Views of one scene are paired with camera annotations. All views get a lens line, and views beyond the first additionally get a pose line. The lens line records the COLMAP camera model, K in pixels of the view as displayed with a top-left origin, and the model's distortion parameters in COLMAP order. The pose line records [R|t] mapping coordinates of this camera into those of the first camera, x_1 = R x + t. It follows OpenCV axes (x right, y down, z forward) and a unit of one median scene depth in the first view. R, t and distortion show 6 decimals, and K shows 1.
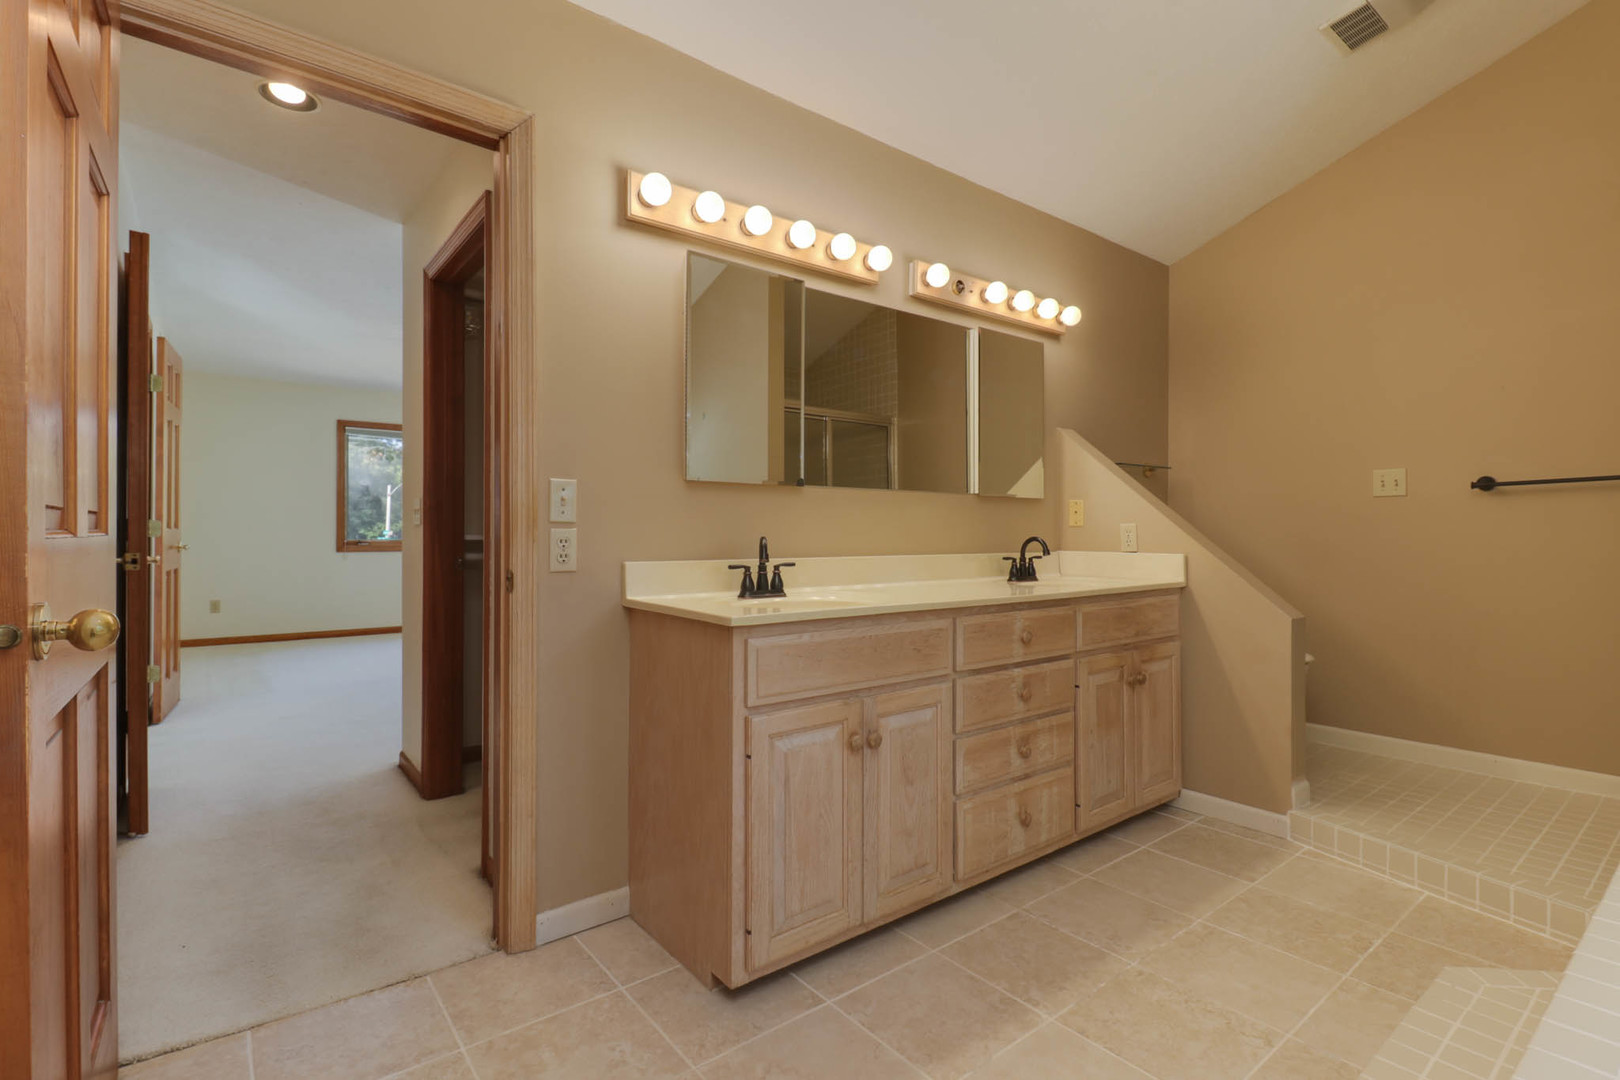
lens RADIAL K [[753.1, 0, 808.7], [0, 753.1, 535.4], [0, 0, 1]] dist [0.002505, -0.003067]
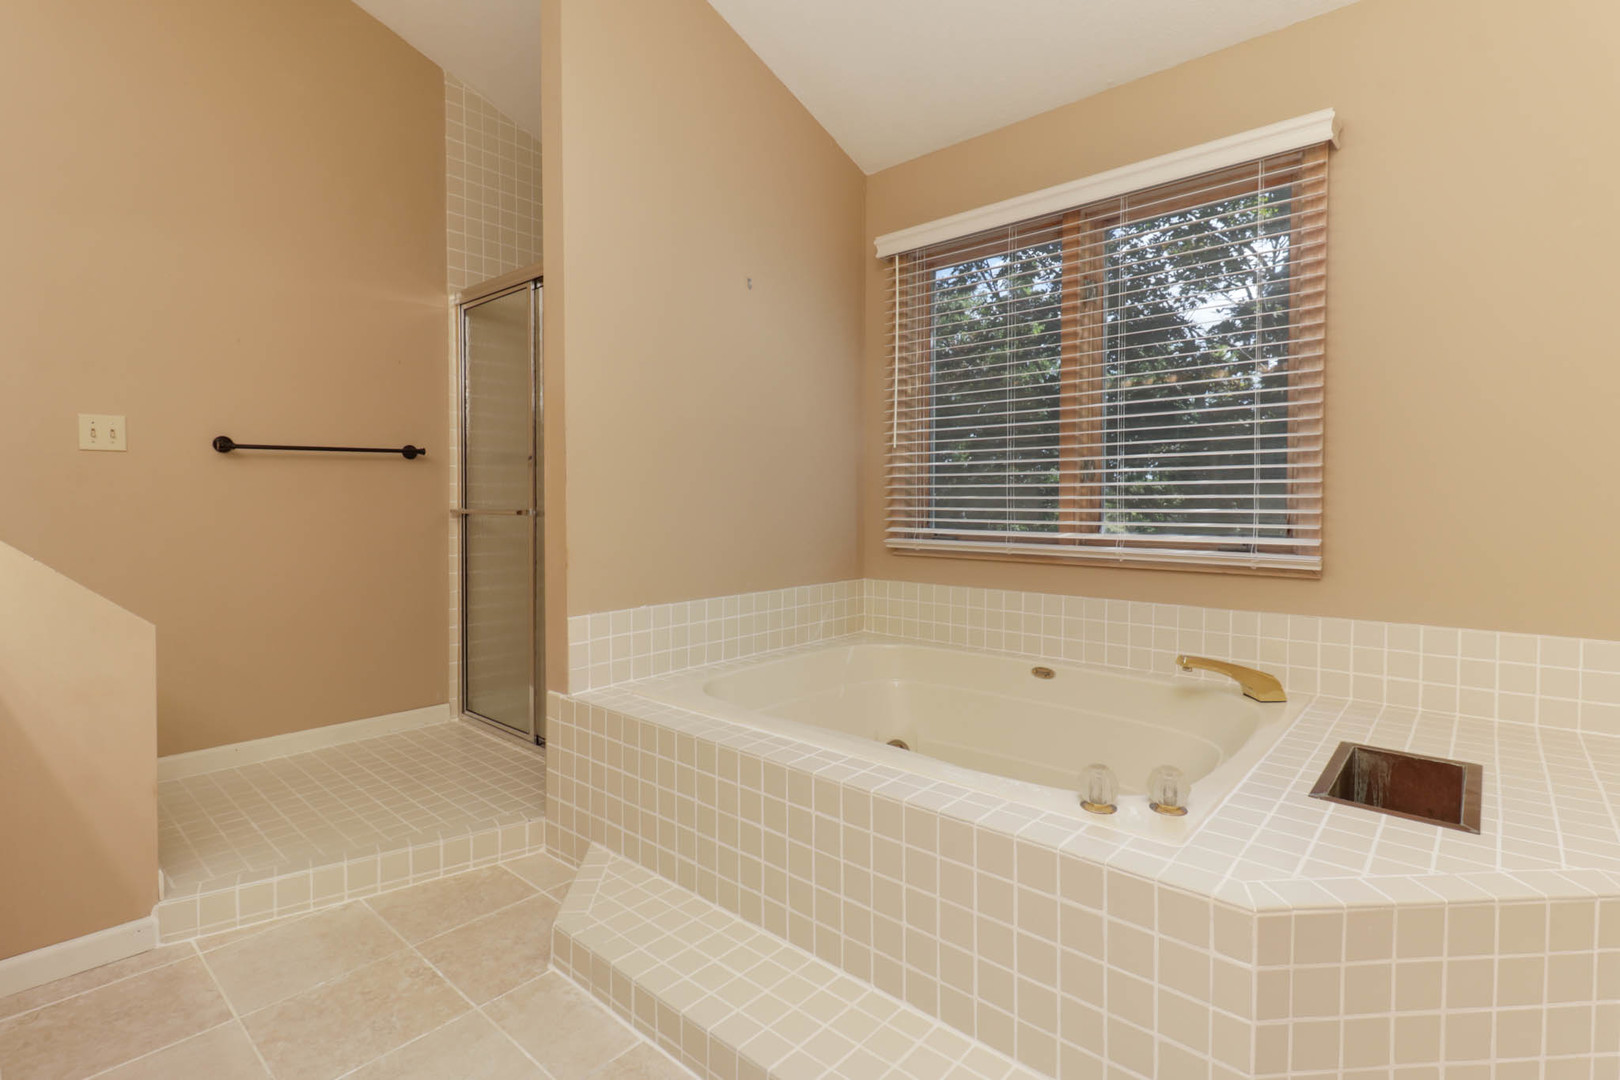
lens RADIAL K [[753.1, 0, 858.6], [0, 753.1, 526.8], [0, 0, 1]] dist [0.002505, -0.003067]
pose [[-0.200373, -0.028492, 0.979305, -0.149441], [-0.002473, 0.999589, 0.028577, 0.001269], [-0.979717, 0.003304, -0.200361, 0.518228]]
